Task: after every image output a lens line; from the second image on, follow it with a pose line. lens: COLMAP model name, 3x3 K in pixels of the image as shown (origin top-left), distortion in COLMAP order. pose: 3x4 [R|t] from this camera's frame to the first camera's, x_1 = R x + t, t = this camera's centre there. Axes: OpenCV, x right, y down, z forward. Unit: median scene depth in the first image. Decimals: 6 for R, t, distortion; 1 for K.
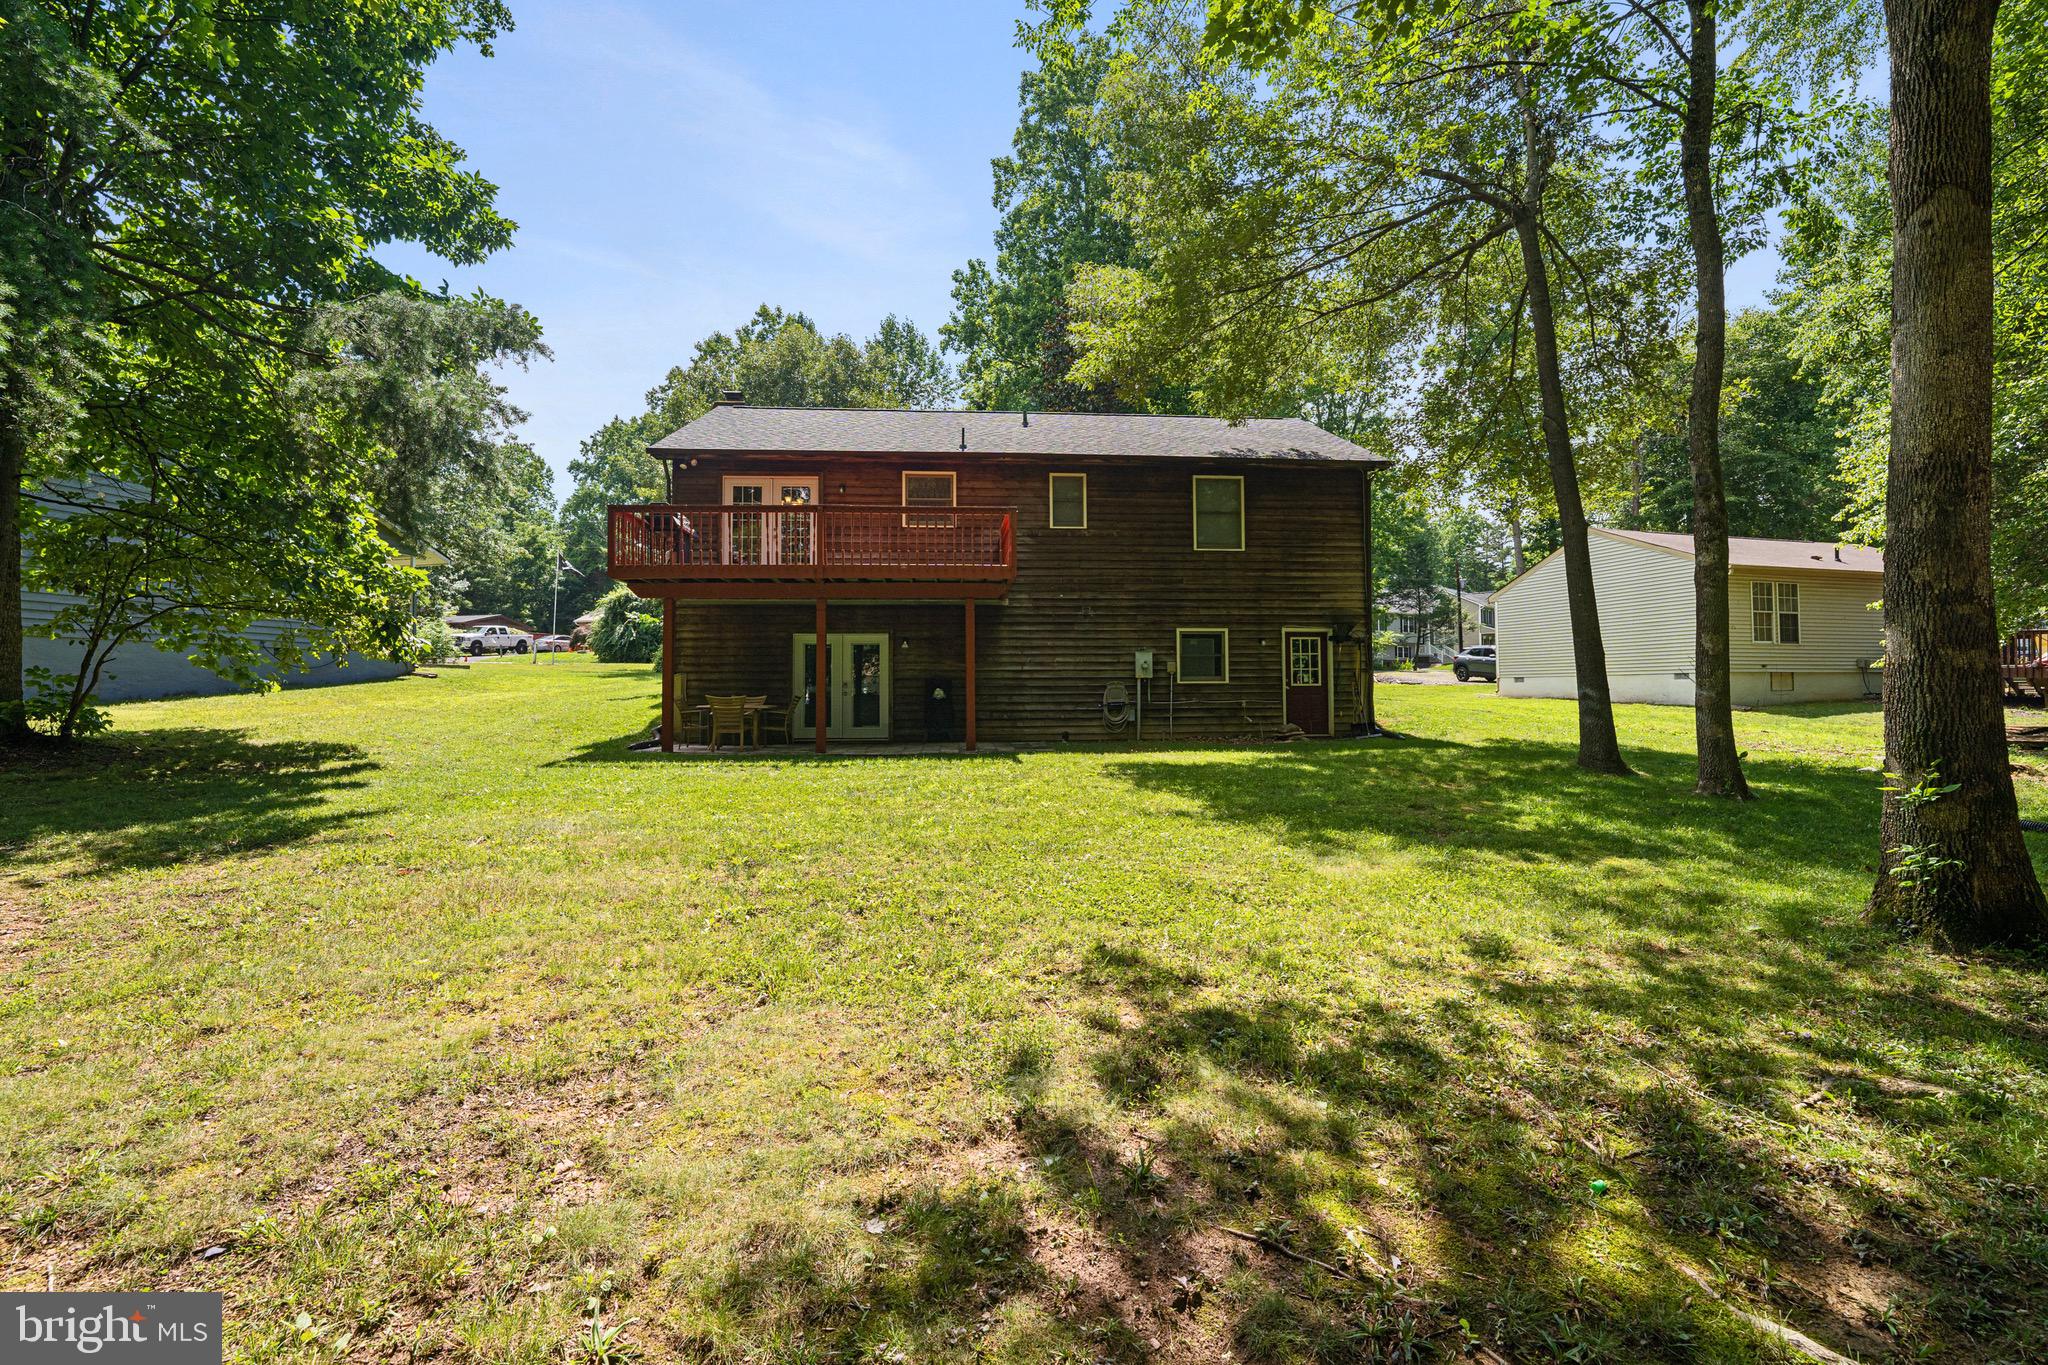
lens RADIAL K [[857.0, 0, 1030.5], [0, 857.0, 684.5], [0, 0, 1]] dist [-0.029177, 0.002929]
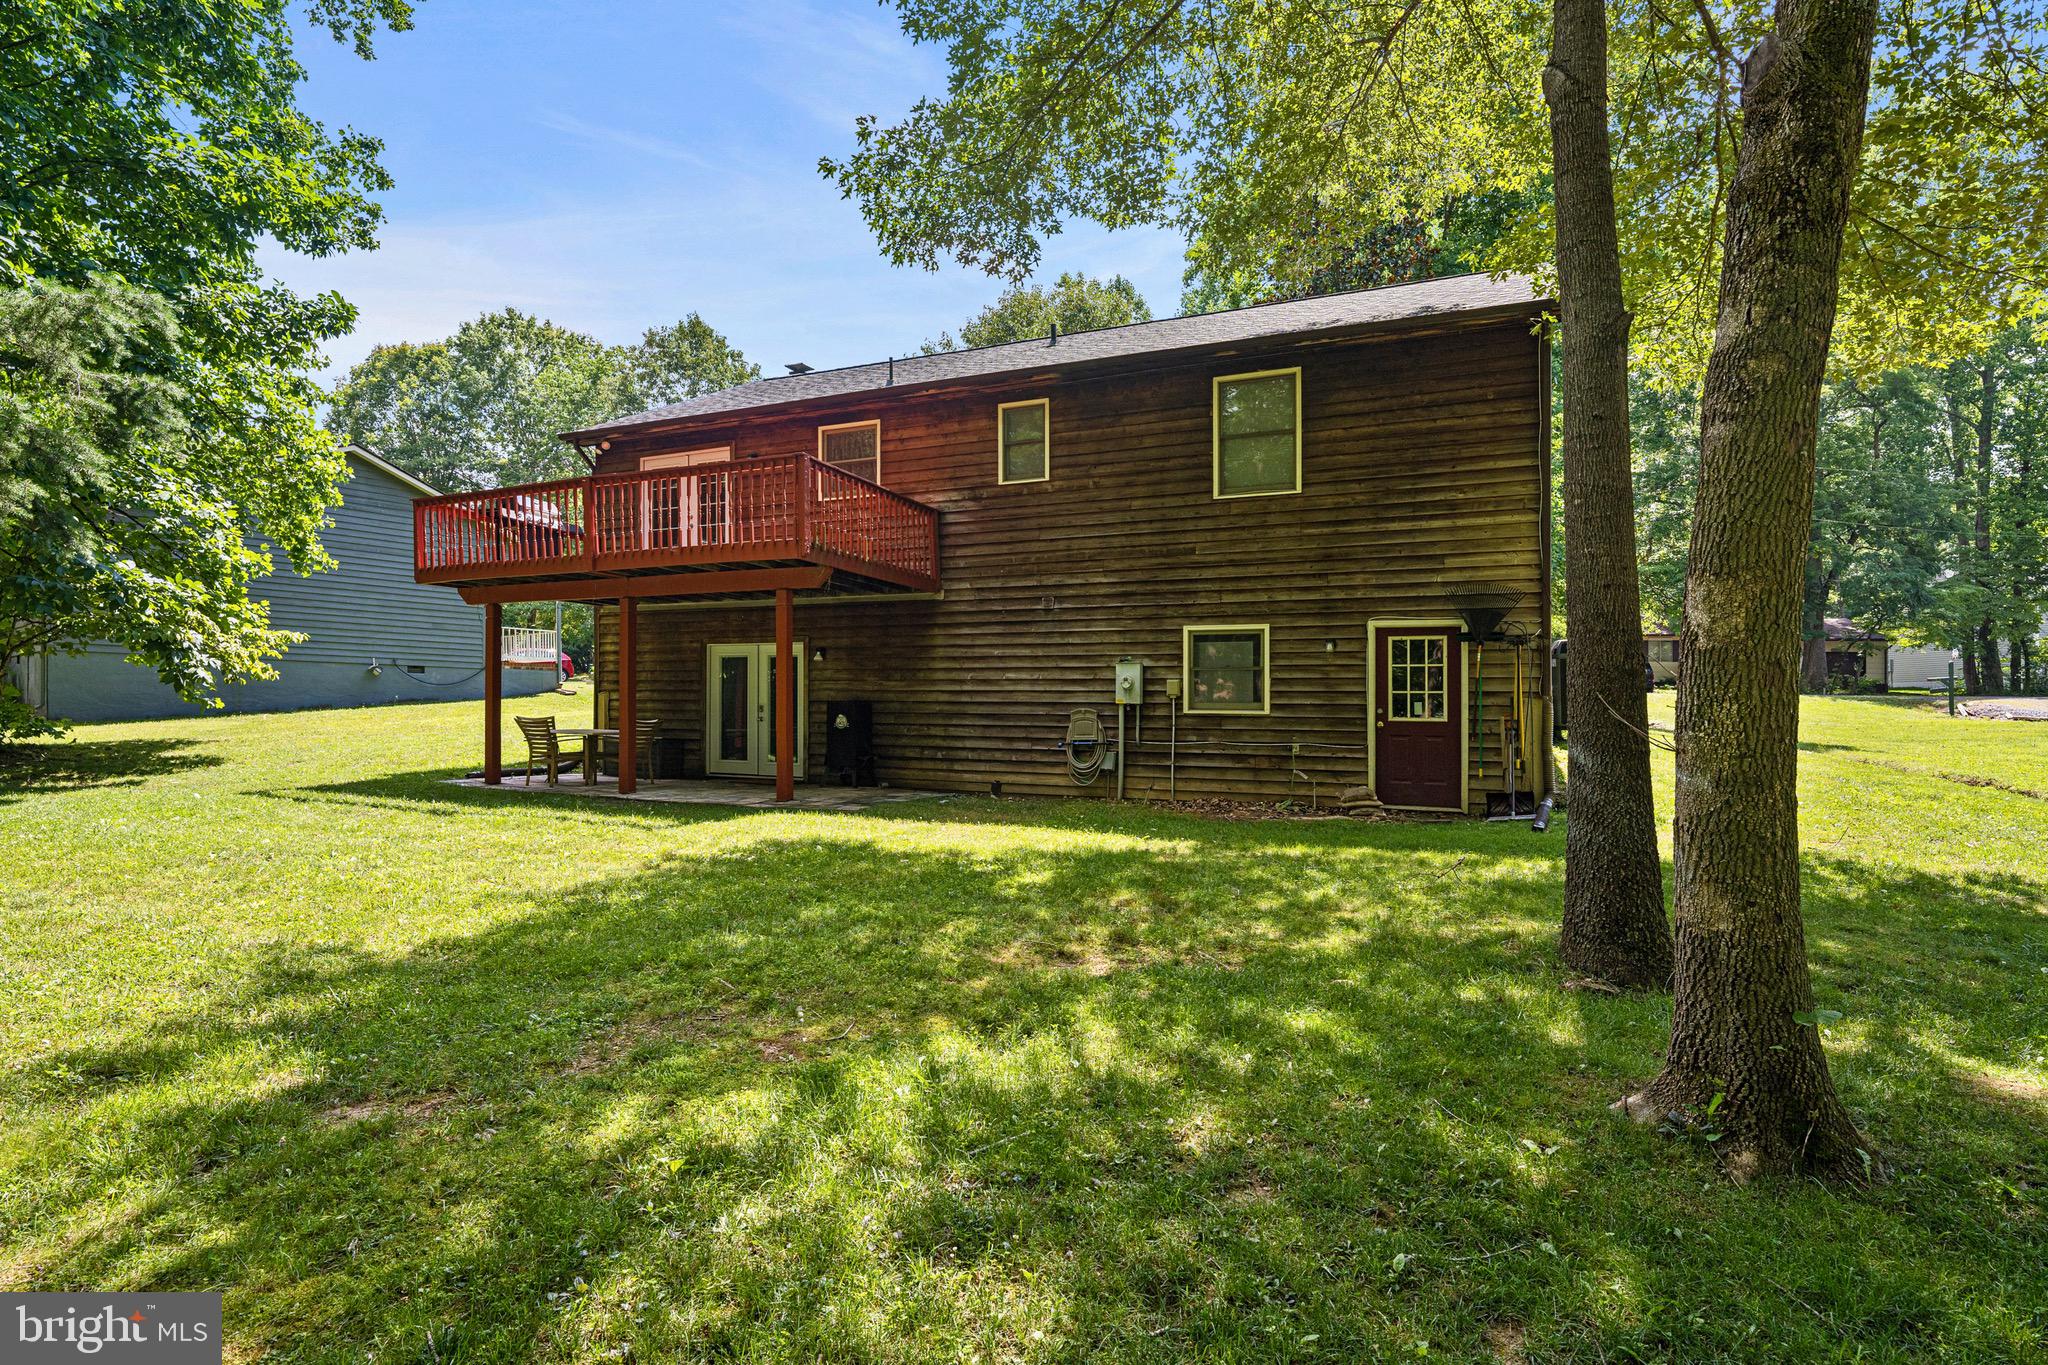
lens RADIAL K [[974.2, 0, 1042.7], [0, 974.2, 715.7], [0, 0, 1]] dist [-0.012661, -0.002310]
pose [[0.882005, 0.018355, -0.470882, 0.419907], [-0.016227, 0.999832, 0.008579, -0.004363], [0.470960, 0.000074, 0.882155, 0.326868]]
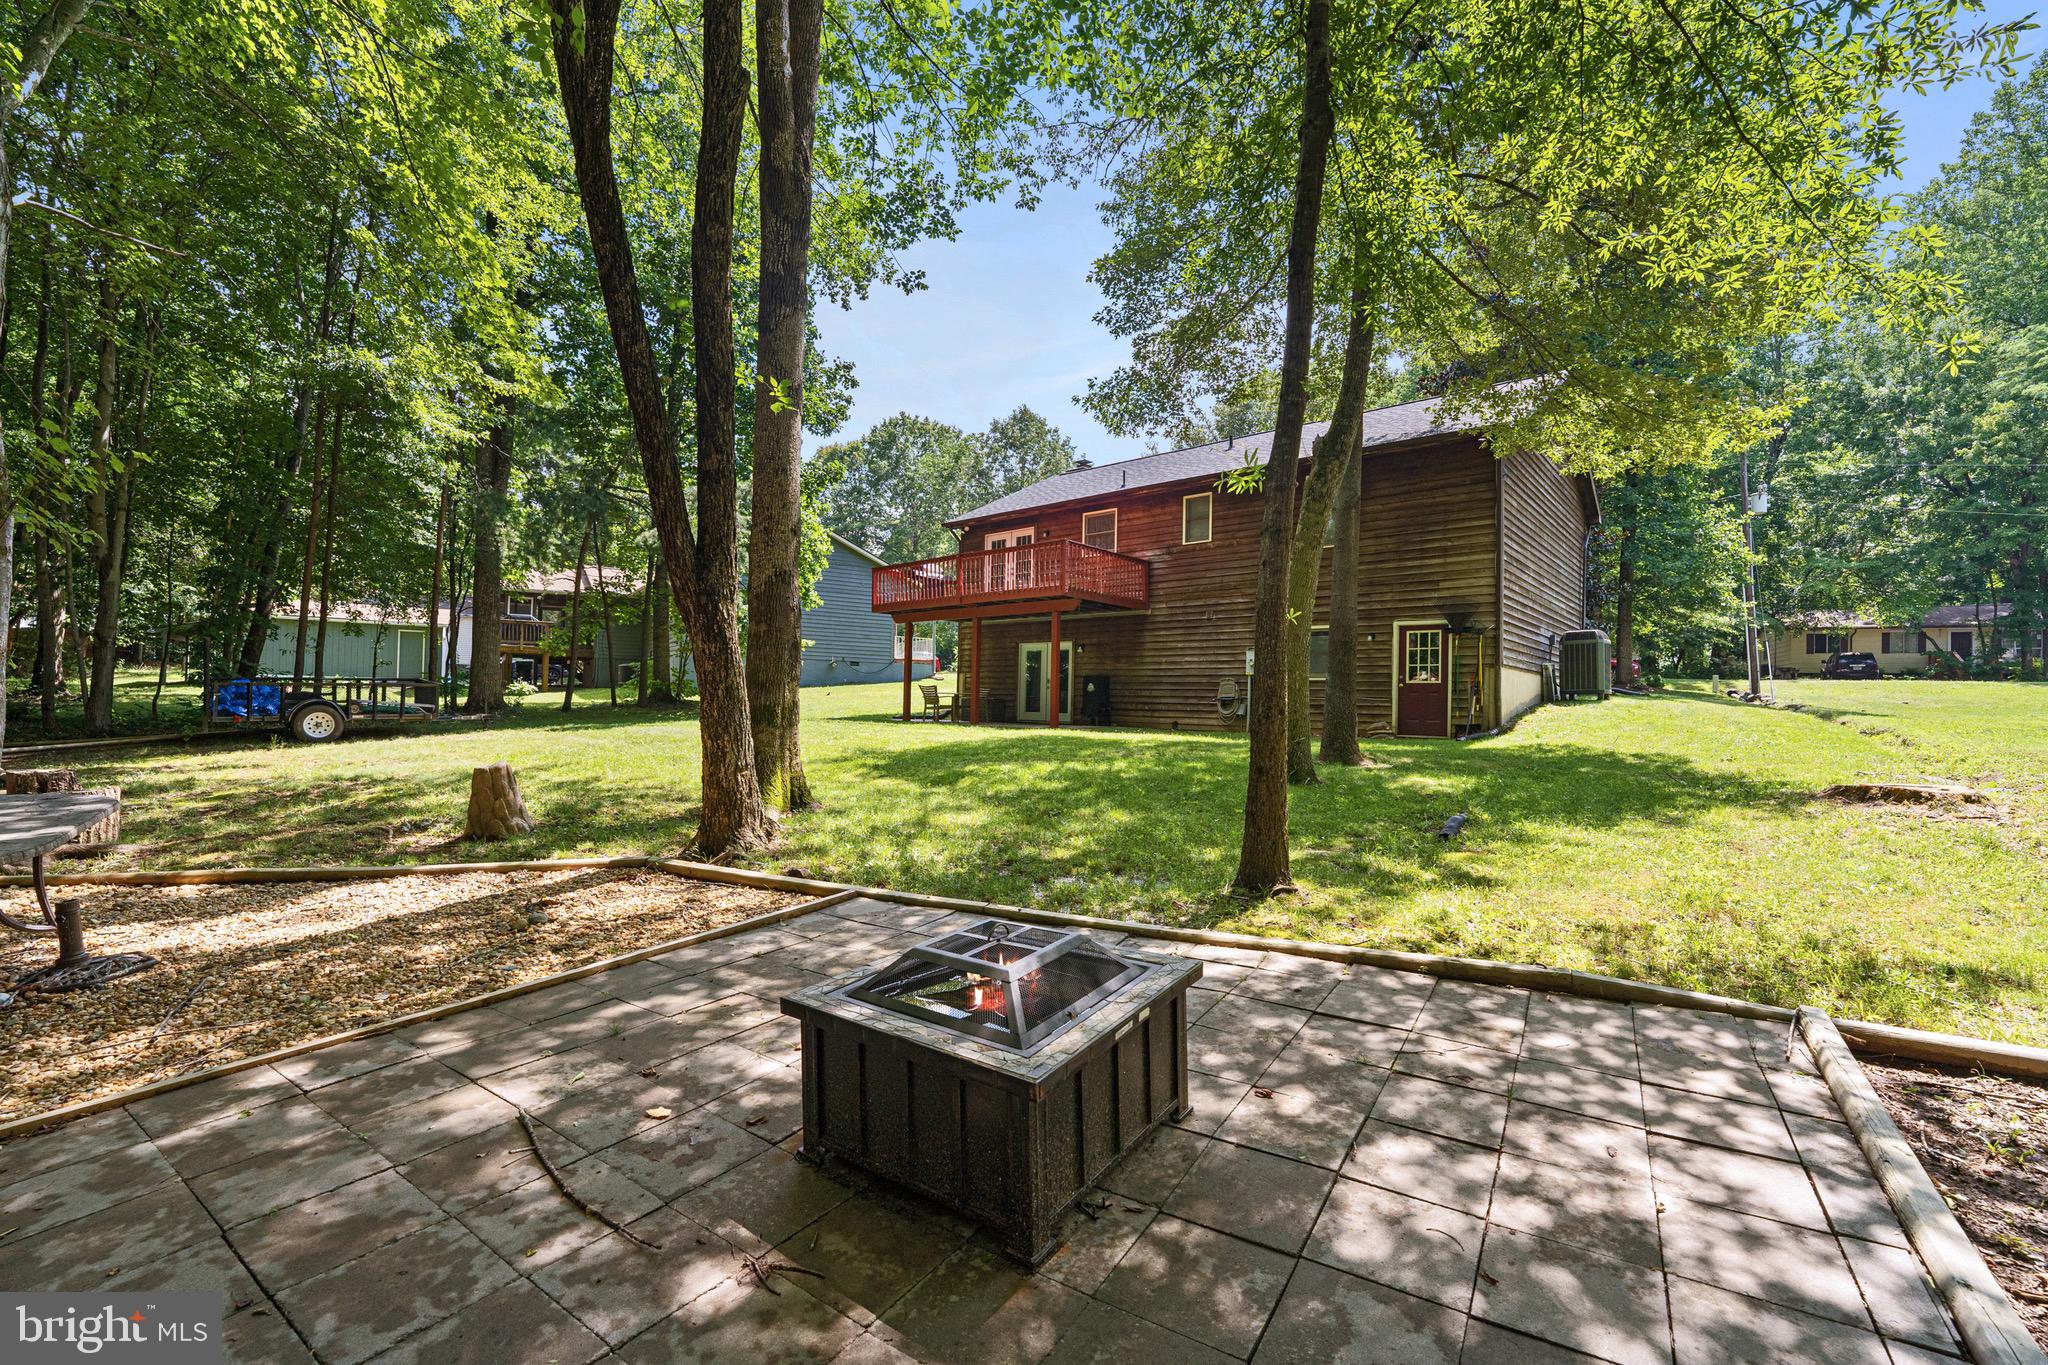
lens RADIAL K [[857.0, 0, 1040.1], [0, 857.0, 699.4], [0, 0, 1]] dist [-0.029177, 0.002929]
pose [[0.682135, 0.016979, -0.731029, 0.733471], [-0.022648, 0.999741, 0.002087, 0.026742], [0.730875, 0.015133, 0.682343, 0.076913]]
